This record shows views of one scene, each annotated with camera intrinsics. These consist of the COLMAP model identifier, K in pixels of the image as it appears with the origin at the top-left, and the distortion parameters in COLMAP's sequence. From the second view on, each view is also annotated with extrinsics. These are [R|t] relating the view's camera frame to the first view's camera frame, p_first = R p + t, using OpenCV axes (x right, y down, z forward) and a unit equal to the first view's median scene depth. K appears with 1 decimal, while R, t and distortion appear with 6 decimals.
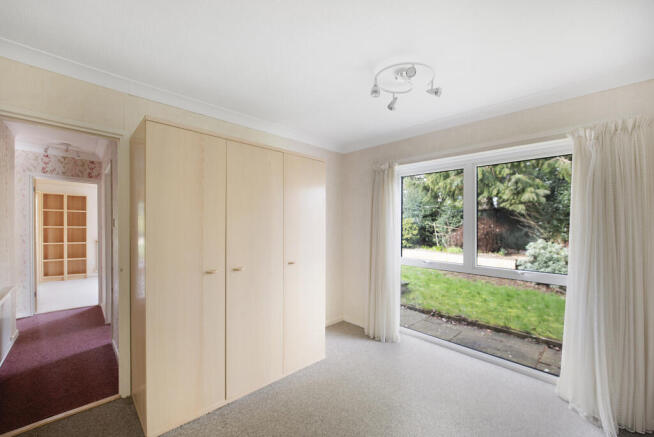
lens RADIAL K [[263.1, 0, 327.0], [0, 263.1, 218.5], [0, 0, 1]] dist [-0.000314, -0.000115]
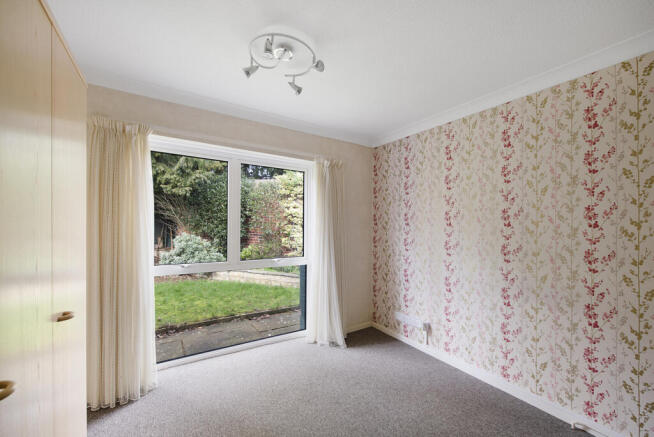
lens RADIAL K [[280.3, 0, 327.0], [0, 280.3, 218.5], [0, 0, 1]] dist [0.000465, -0.000101]
pose [[0.190354, 0.005304, 0.981701, -0.333374], [-0.035444, 0.999371, 0.001473, 0.001776], [-0.981075, -0.035076, 0.190422, 0.365781]]
